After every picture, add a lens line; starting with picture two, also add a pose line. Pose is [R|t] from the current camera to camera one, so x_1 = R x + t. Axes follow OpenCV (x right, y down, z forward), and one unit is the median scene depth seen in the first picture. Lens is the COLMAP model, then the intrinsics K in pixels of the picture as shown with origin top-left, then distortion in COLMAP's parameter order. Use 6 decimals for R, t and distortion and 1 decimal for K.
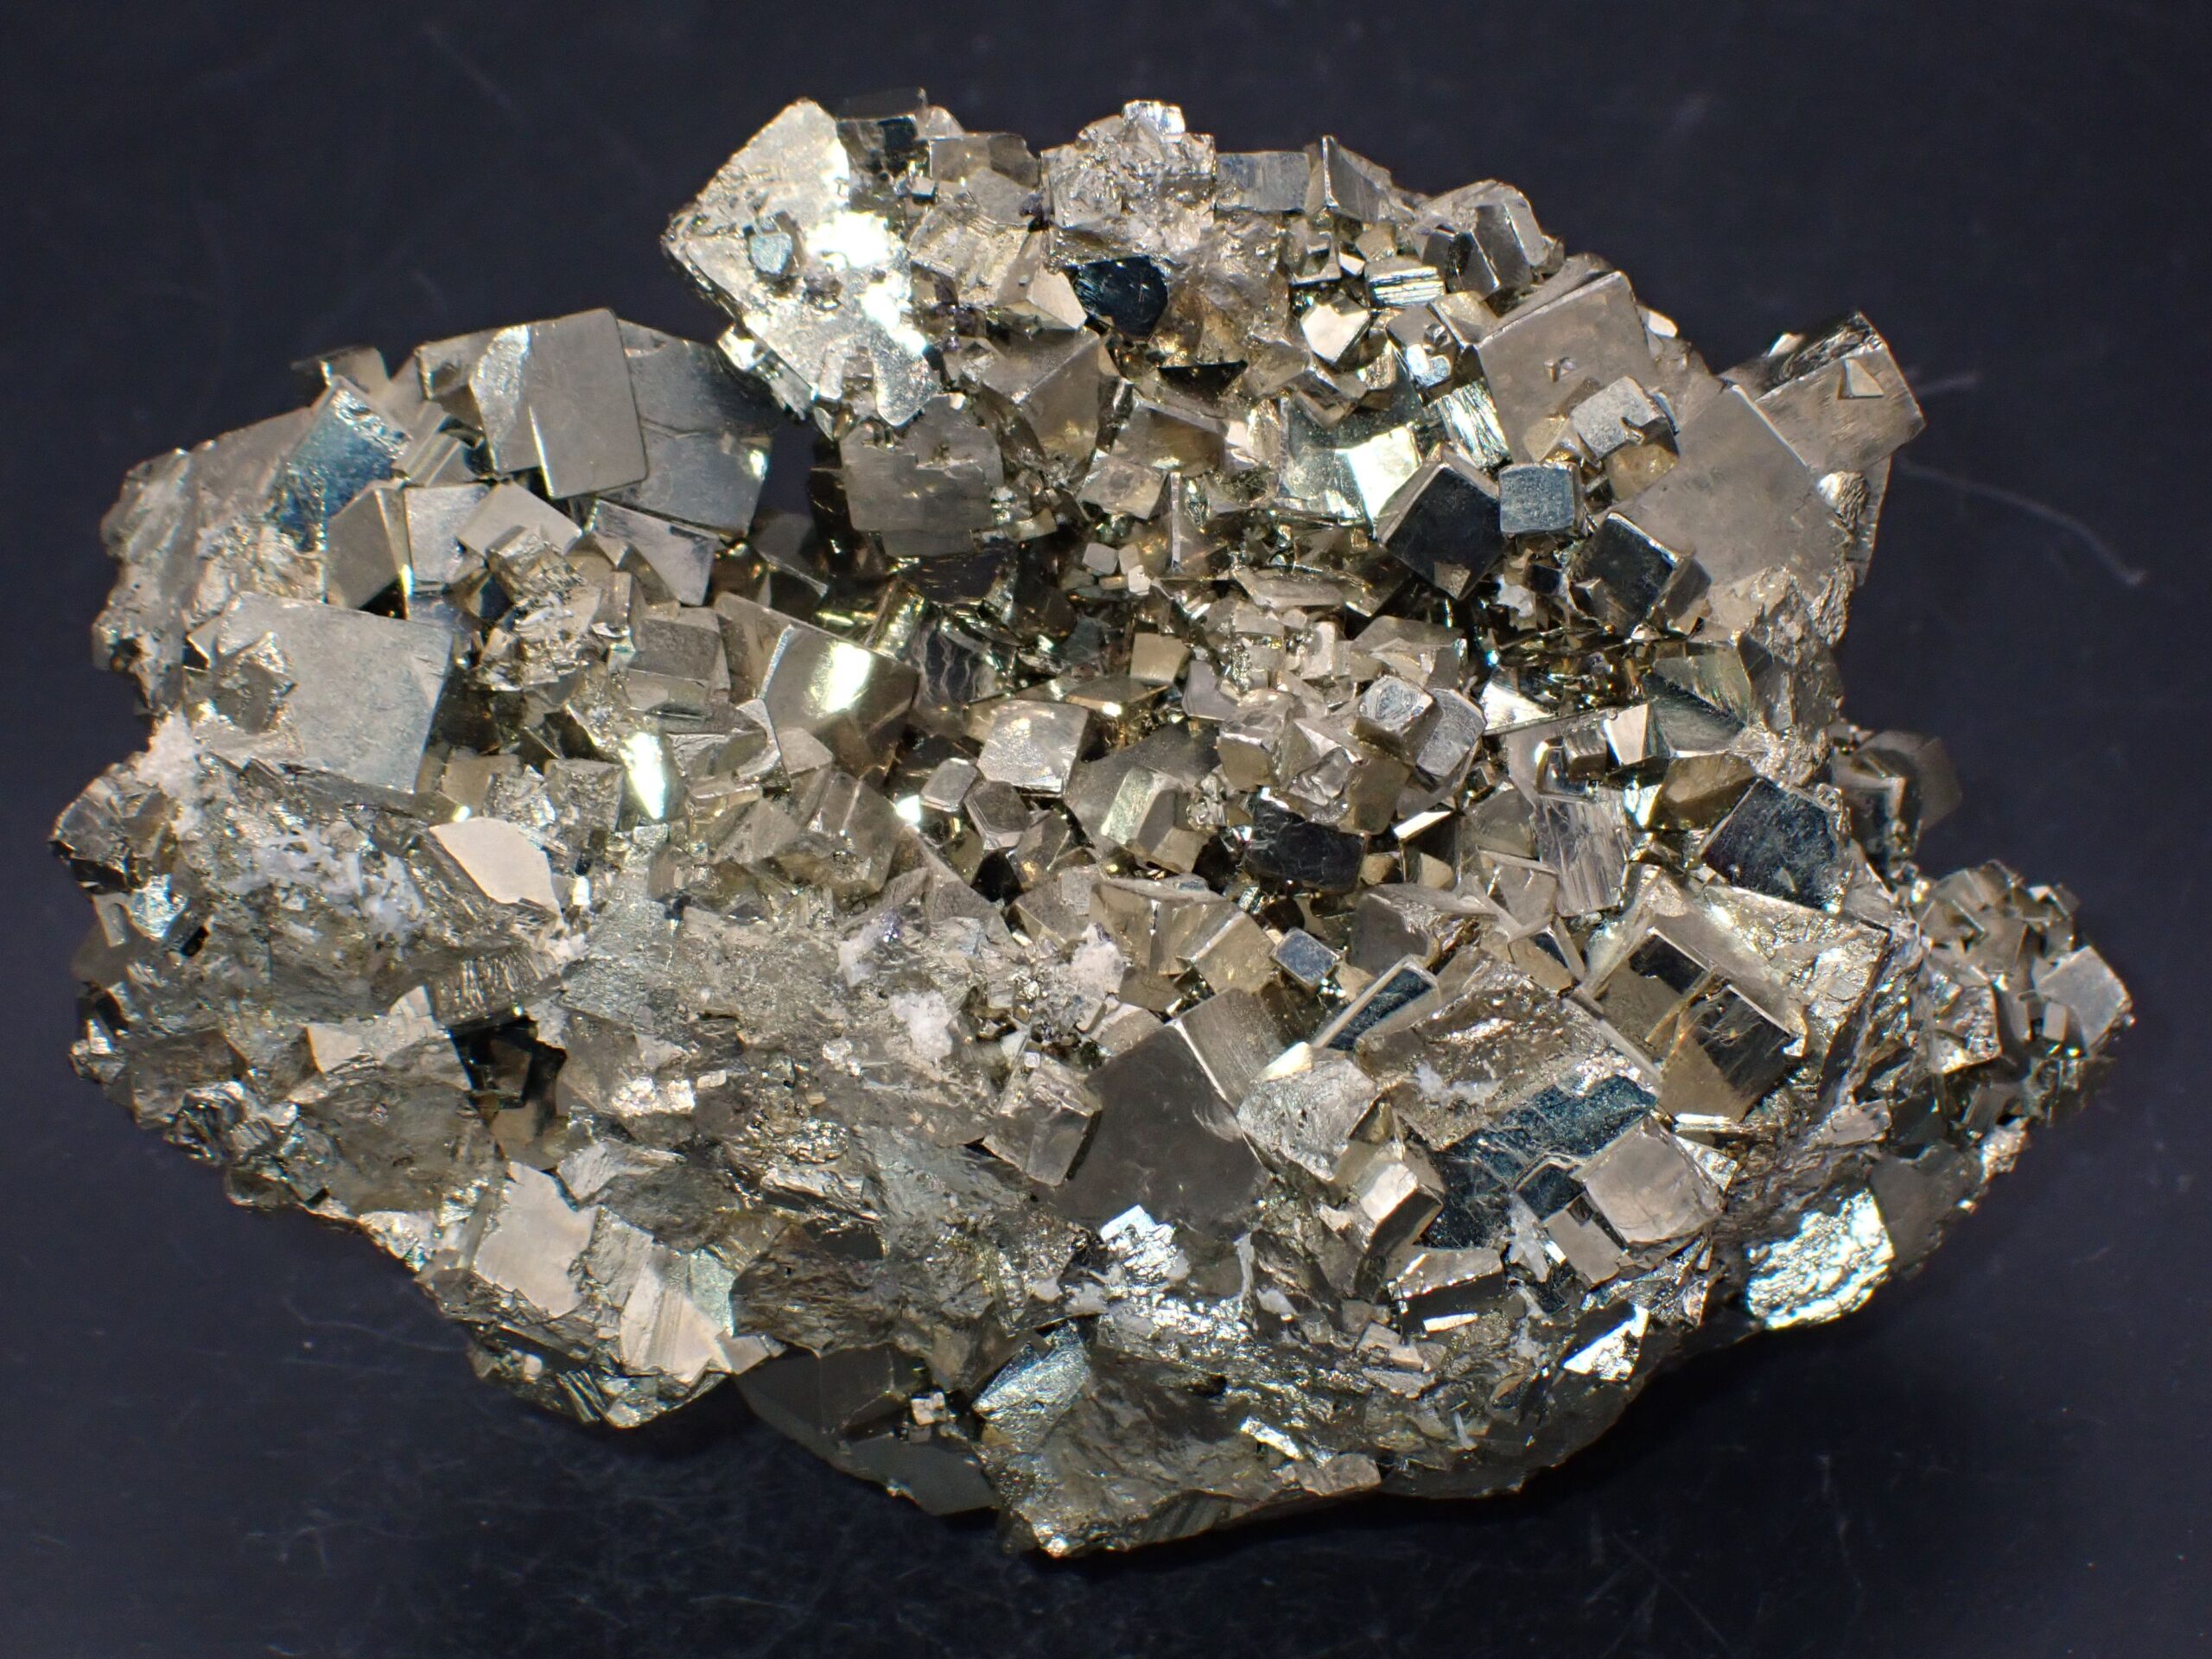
lens RADIAL K [[6389.8, 0, 1100.3], [0, 6389.8, 826.1], [0, 0, 1]] dist [-0.181373, 0.000000]
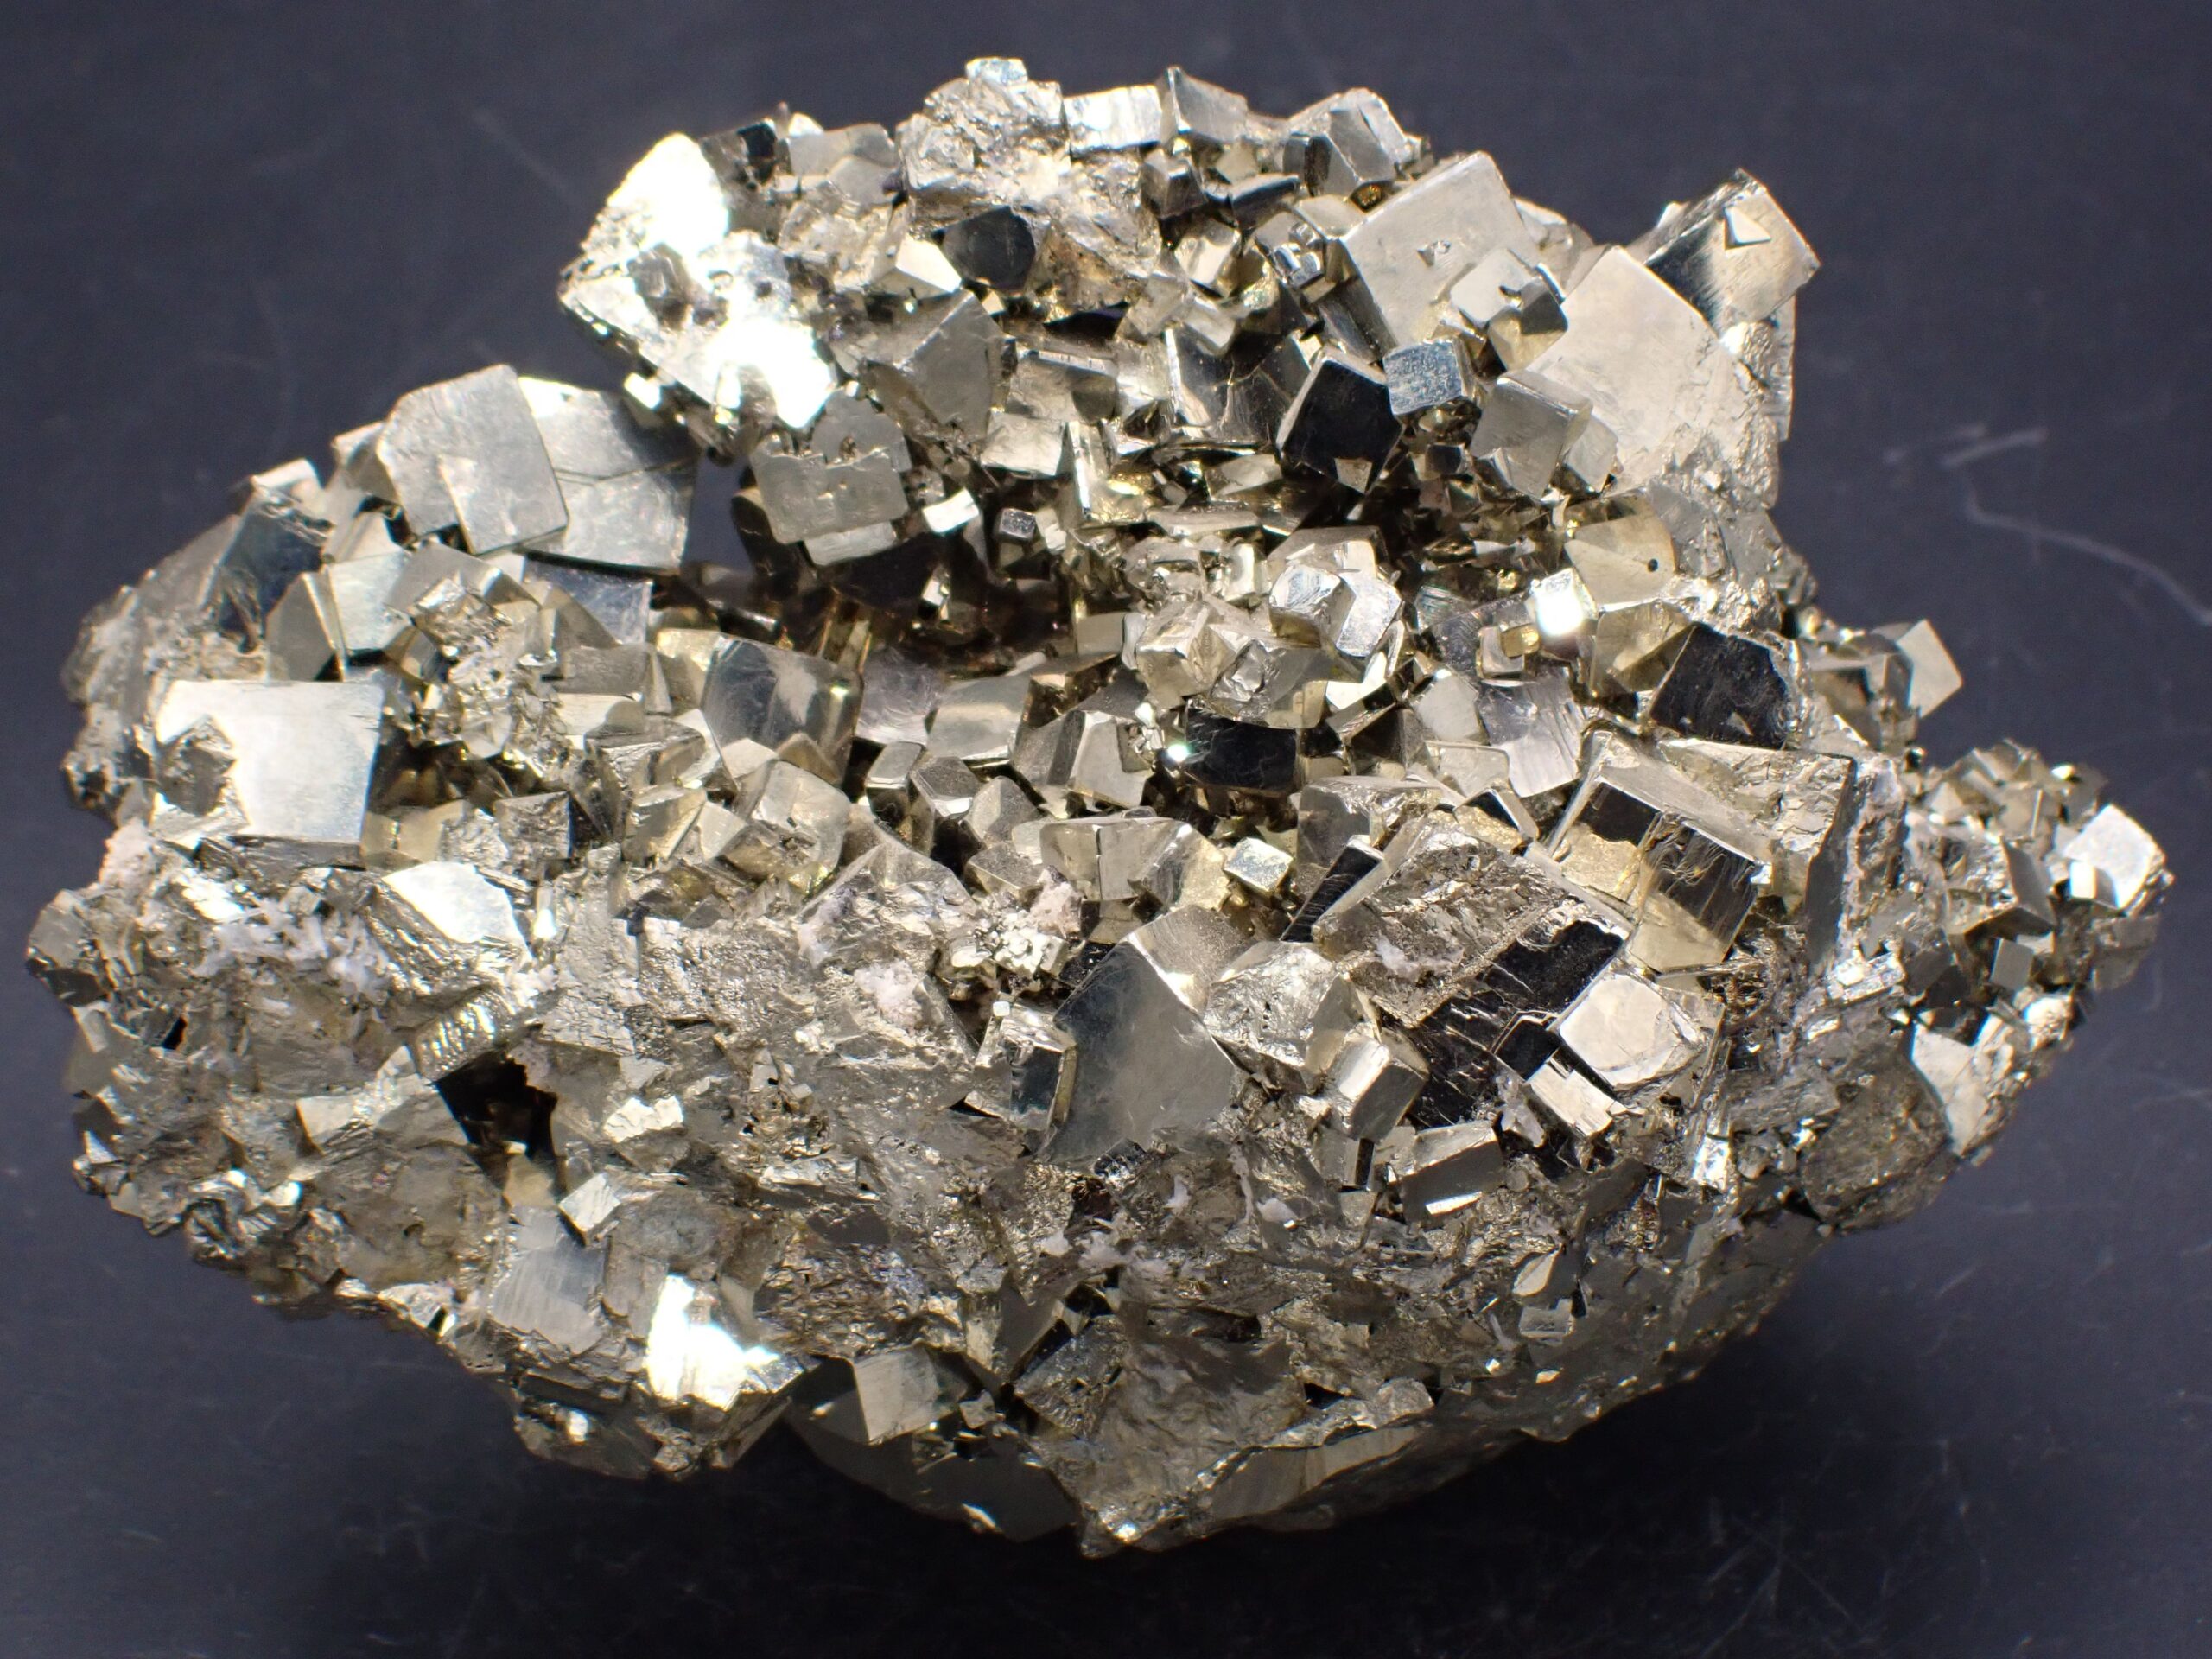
lens RADIAL K [[6389.8, 0, 1055.0], [0, 6389.8, 796.7], [0, 0, 1]] dist [-0.181373, 0.000000]
pose [[0.985767, -0.150735, -0.074443, 0.074371], [0.141403, 0.982918, -0.117803, 0.119331], [0.090929, 0.105600, 0.990243, 0.018558]]
